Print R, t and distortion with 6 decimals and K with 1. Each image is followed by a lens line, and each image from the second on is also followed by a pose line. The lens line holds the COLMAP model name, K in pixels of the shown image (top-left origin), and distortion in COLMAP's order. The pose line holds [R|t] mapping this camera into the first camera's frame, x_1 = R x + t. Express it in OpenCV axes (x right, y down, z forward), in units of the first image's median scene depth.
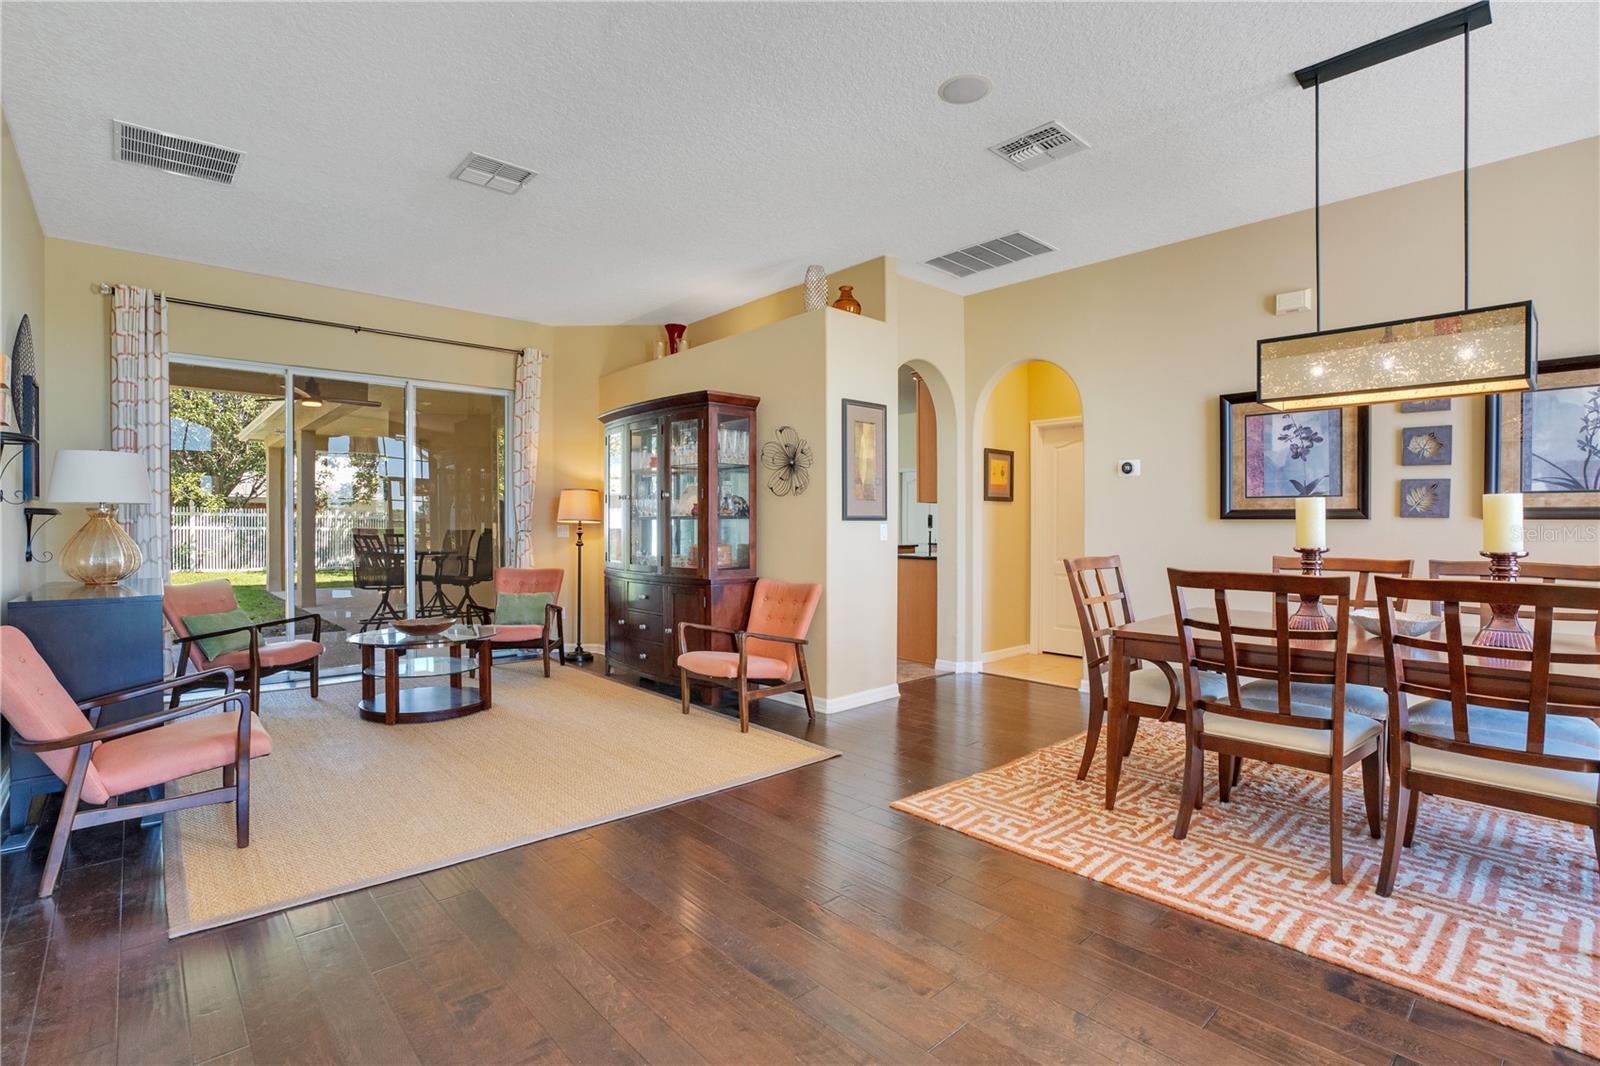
lens RADIAL K [[759.2, 0, 767.9], [0, 759.2, 534.7], [0, 0, 1]] dist [-0.075206, 0.035018]
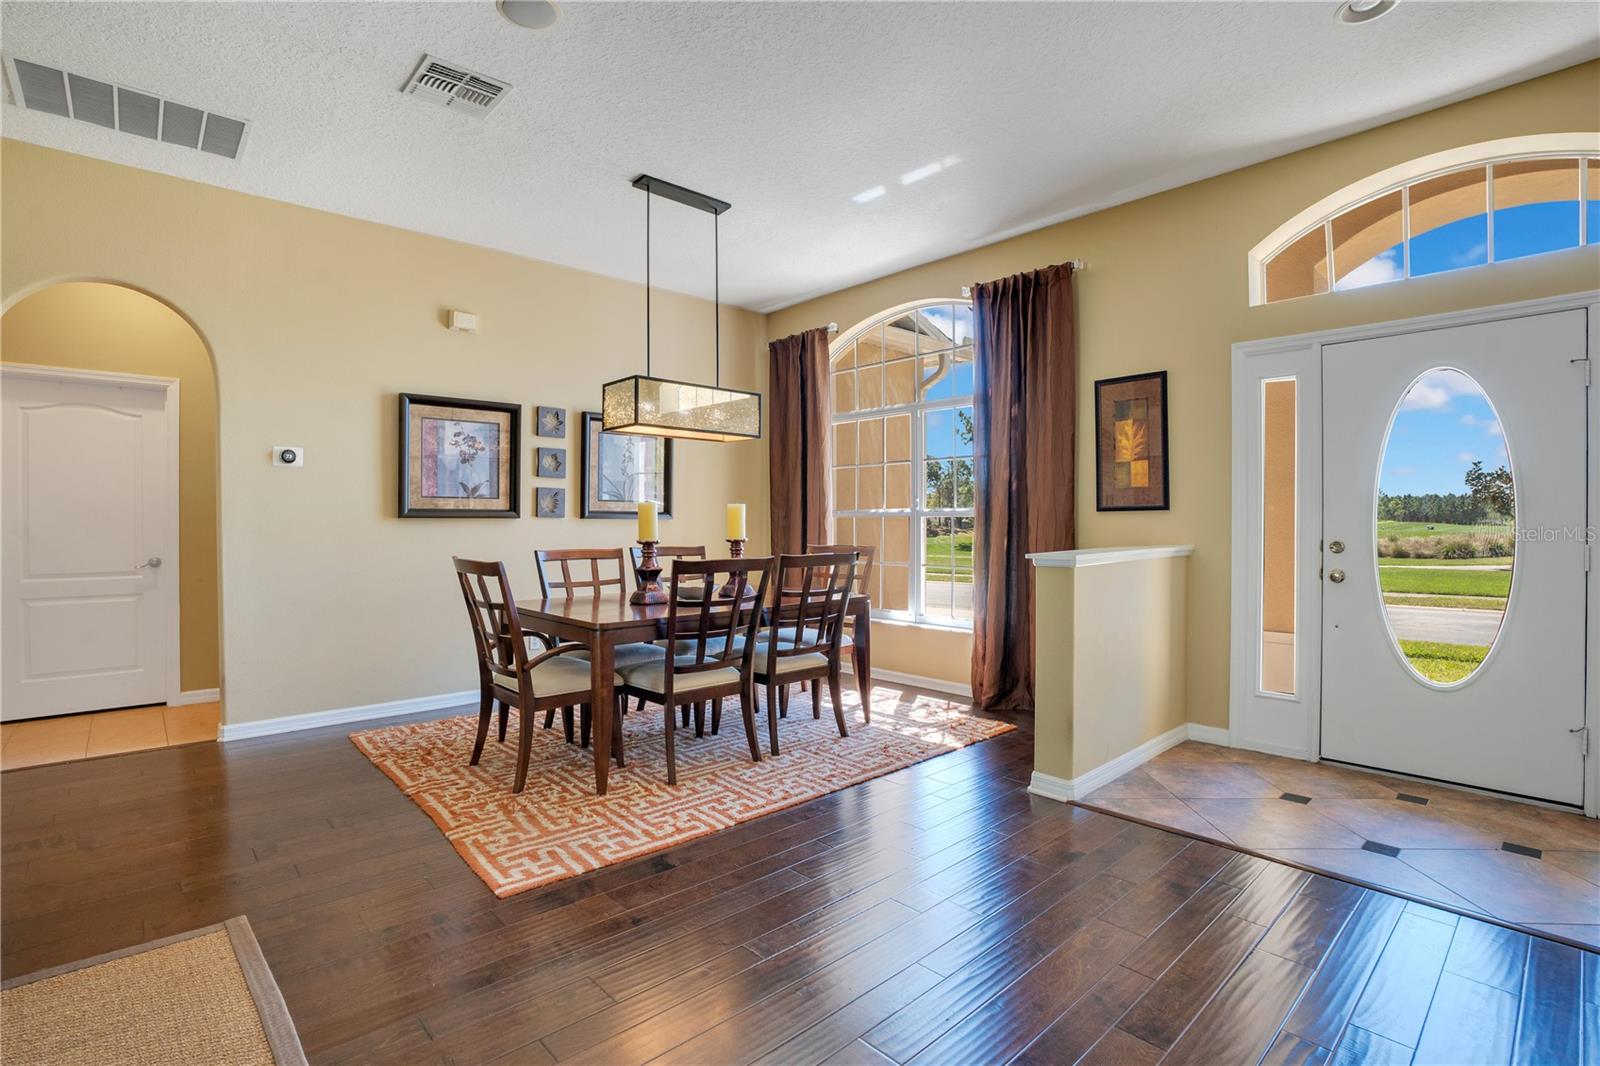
lens RADIAL K [[762.4, 0, 800.0], [0, 762.4, 533.0], [0, 0, 1]] dist [-0.027708, 0.000831]
pose [[-0.015222, -0.018259, 0.999717, -0.638588], [0.013669, 0.999736, 0.018467, -0.018777], [-0.999791, 0.013946, -0.014968, 0.754018]]
